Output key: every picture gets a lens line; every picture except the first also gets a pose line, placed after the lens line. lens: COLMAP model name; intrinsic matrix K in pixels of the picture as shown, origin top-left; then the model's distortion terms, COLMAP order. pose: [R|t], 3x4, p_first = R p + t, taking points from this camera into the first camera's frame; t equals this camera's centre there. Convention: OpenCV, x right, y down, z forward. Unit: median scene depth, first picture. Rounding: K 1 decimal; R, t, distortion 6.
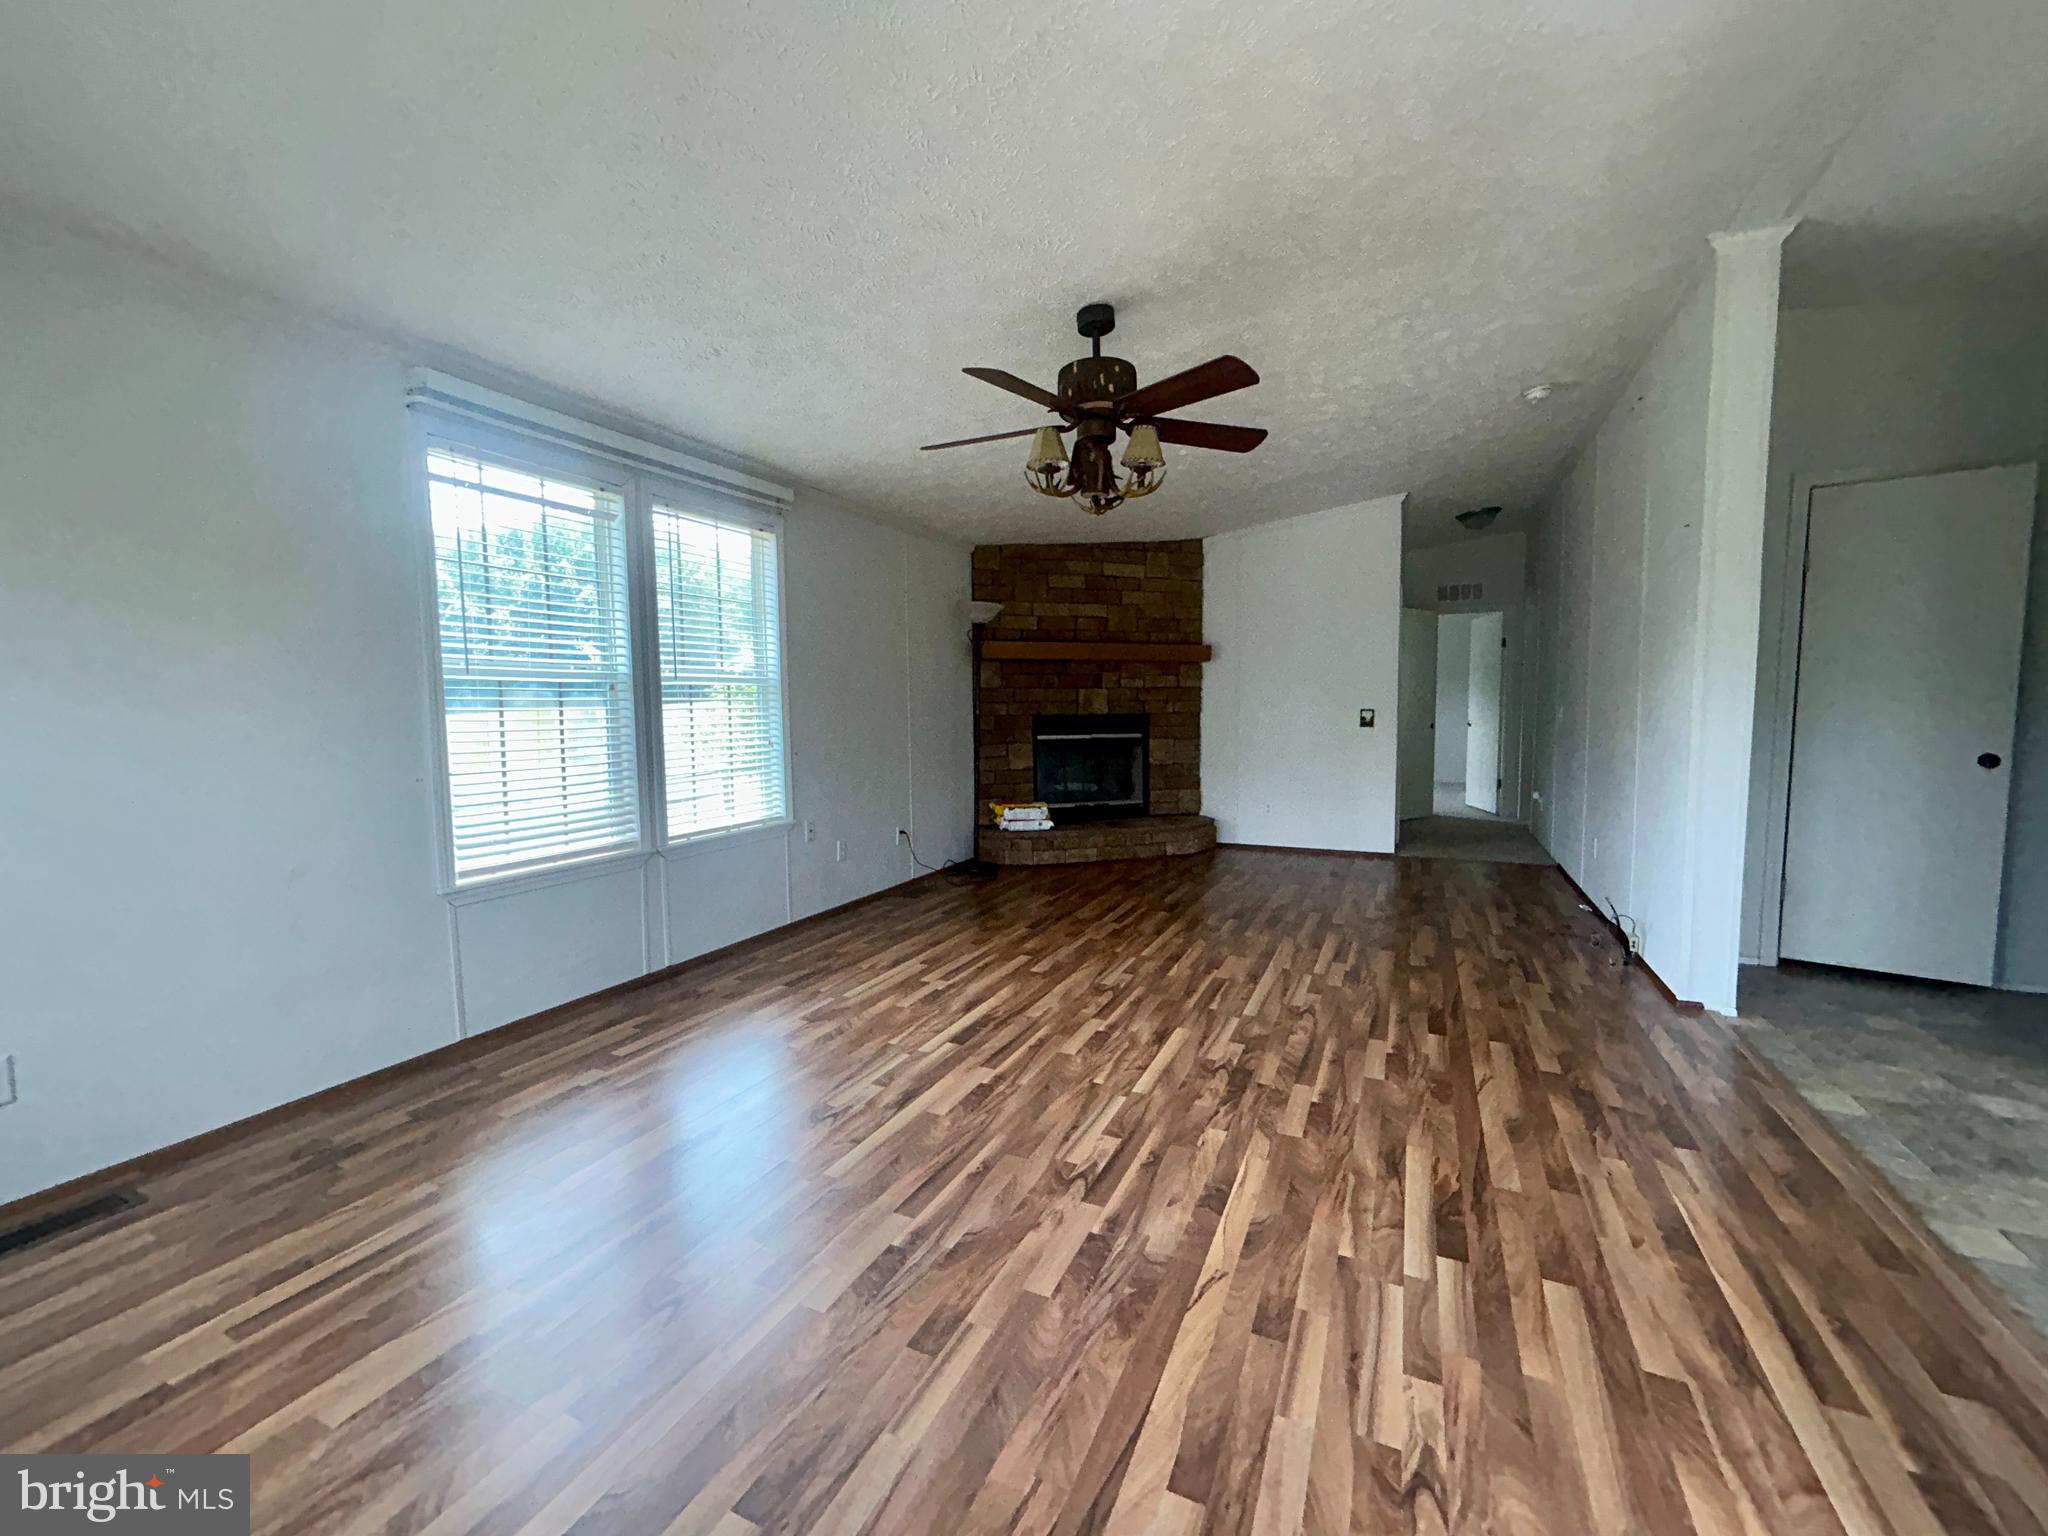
lens RADIAL K [[832.9, 0, 1019.5], [0, 832.9, 766.1], [0, 0, 1]] dist [-0.001953, 0.002076]
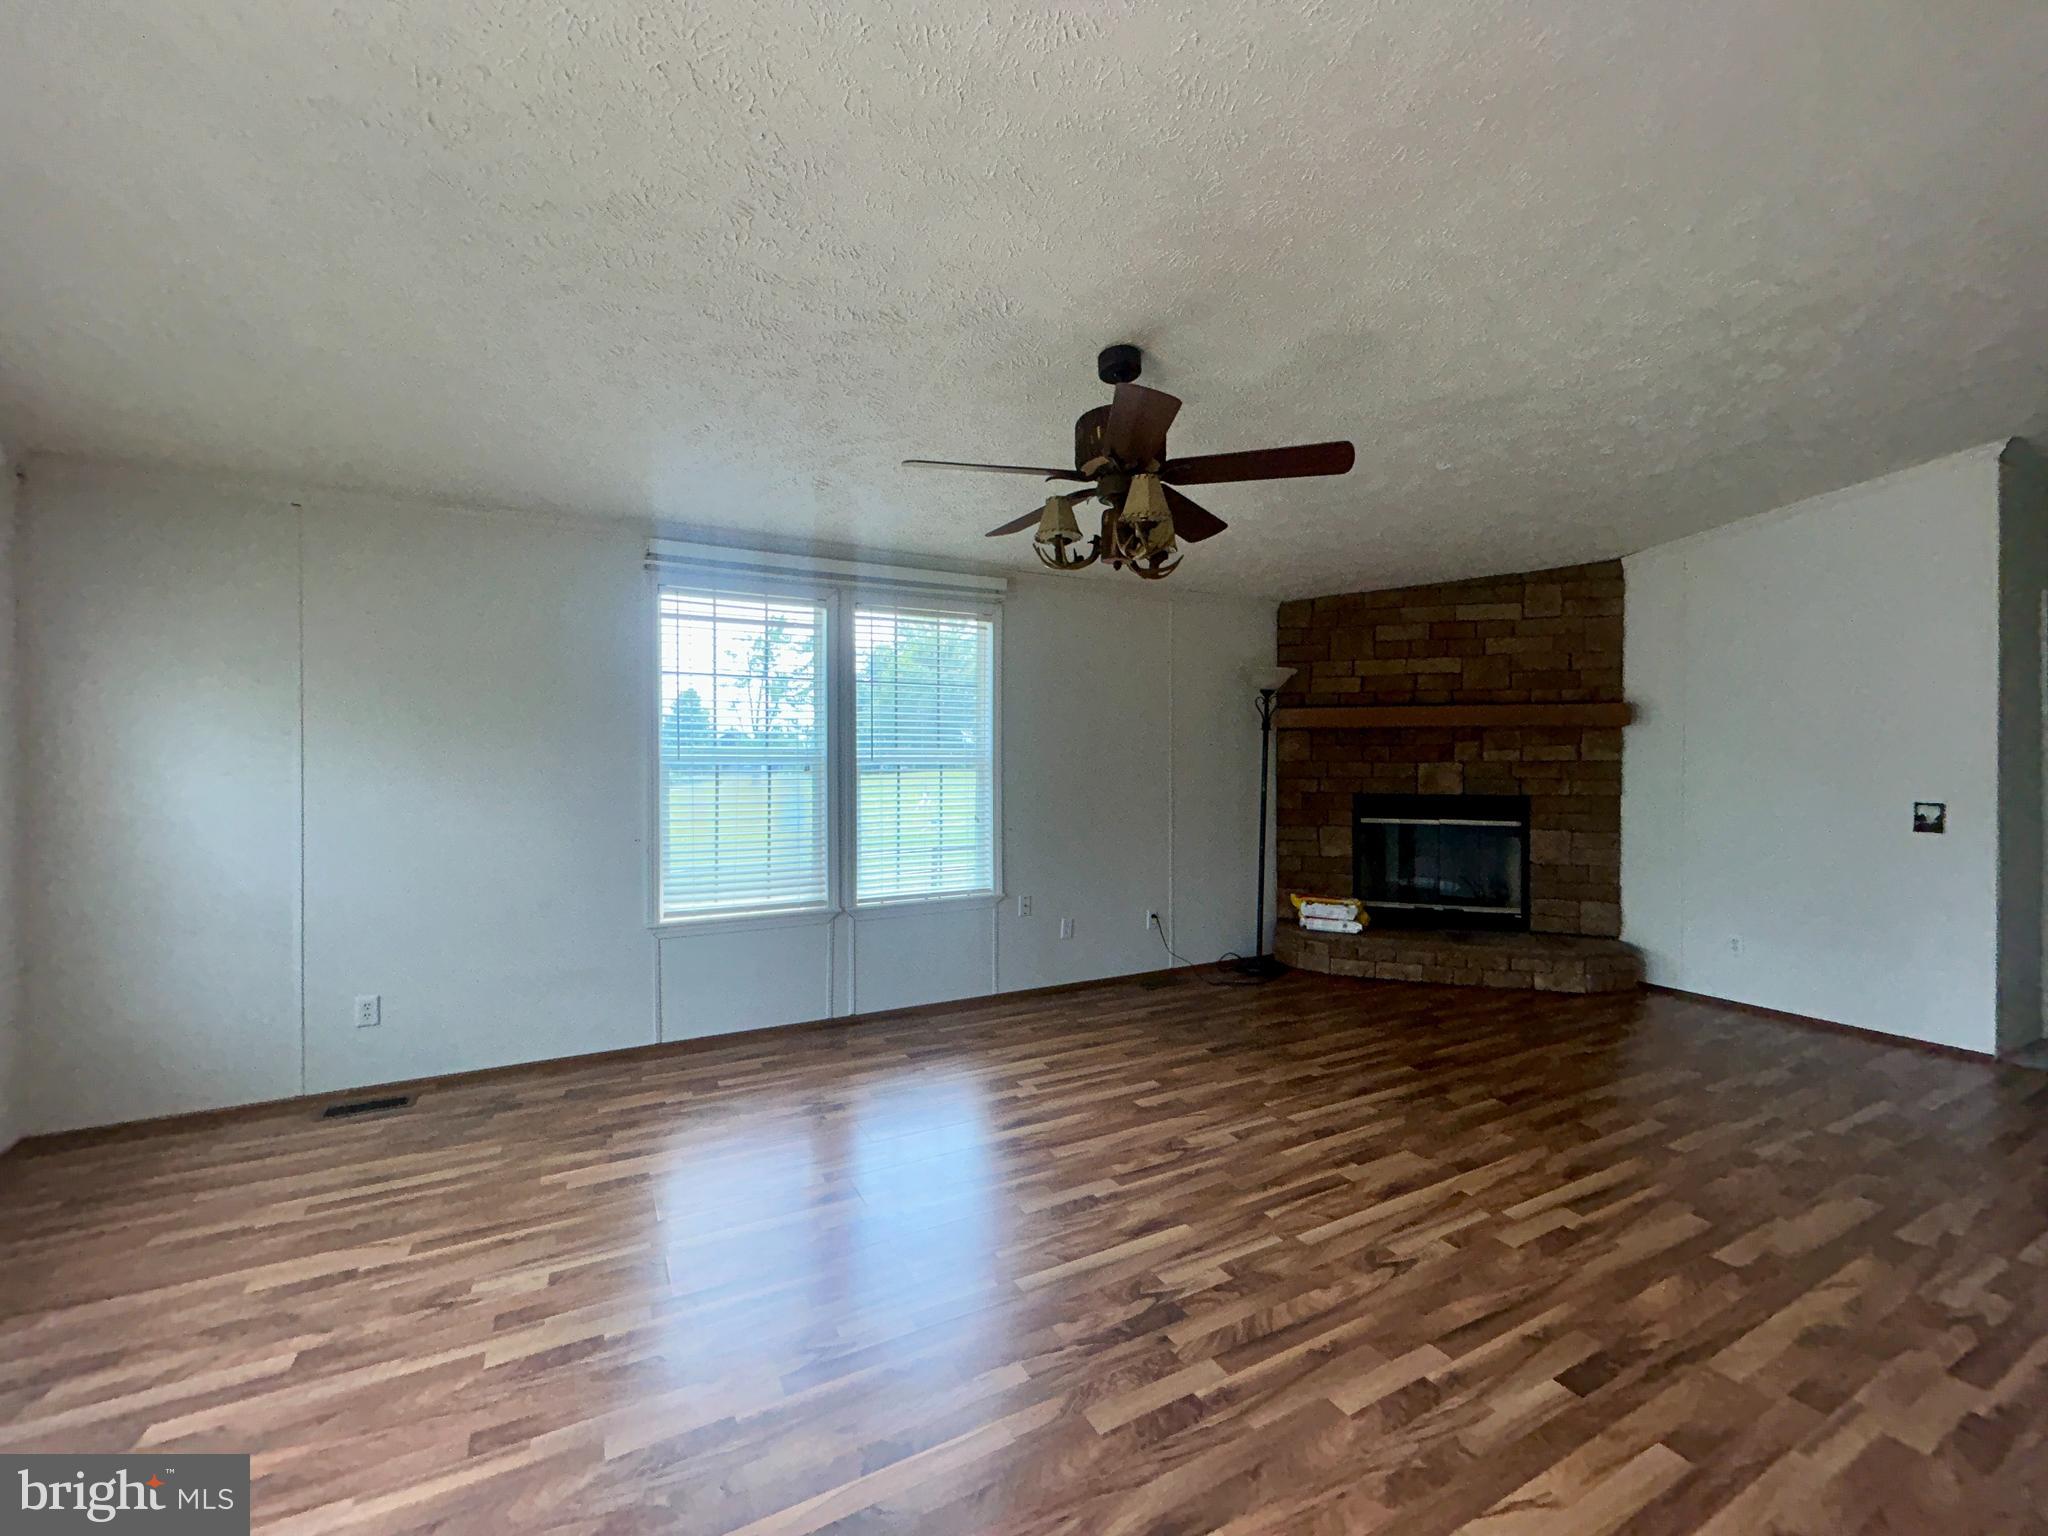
lens RADIAL K [[832.9, 0, 1019.0], [0, 832.9, 766.8], [0, 0, 1]] dist [-0.001953, 0.002076]
pose [[0.801038, 0.014846, -0.598430, 0.459168], [-0.052914, 0.997535, -0.046081, -0.058159], [0.596271, 0.068577, 0.799849, 0.228215]]
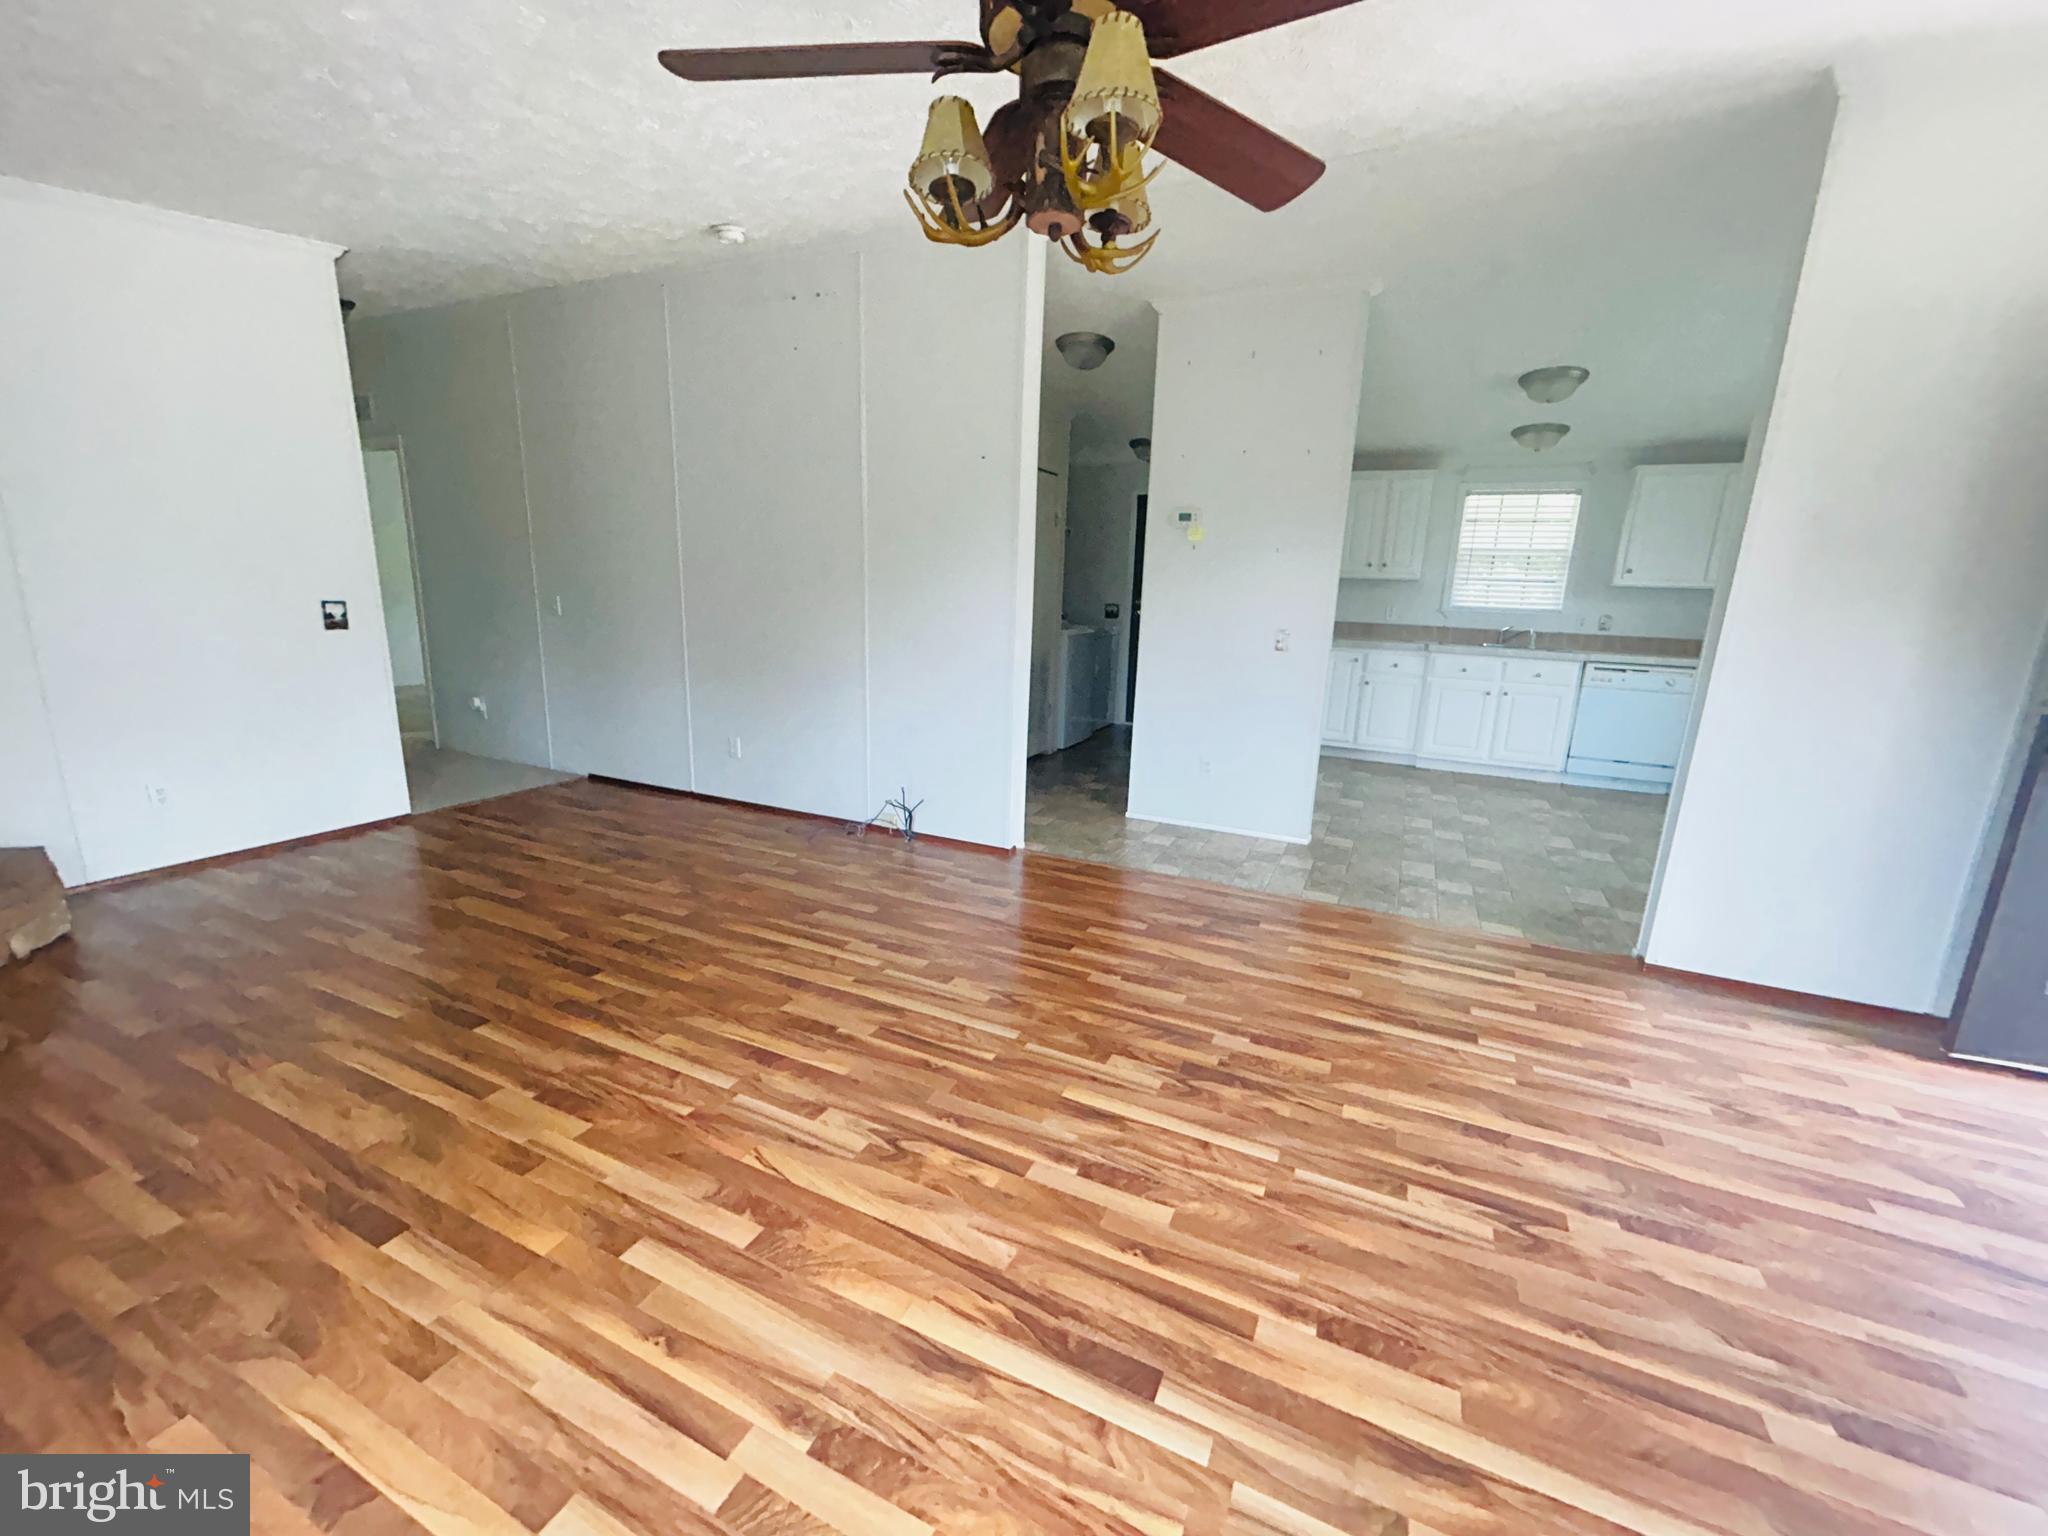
lens RADIAL K [[832.9, 0, 1019.2], [0, 832.9, 766.3], [0, 0, 1]] dist [-0.001953, 0.002076]
pose [[-0.000781, -0.208775, 0.977963, -0.396902], [0.043781, 0.977019, 0.208608, -0.100604], [-0.999041, 0.042979, 0.008378, 0.894570]]
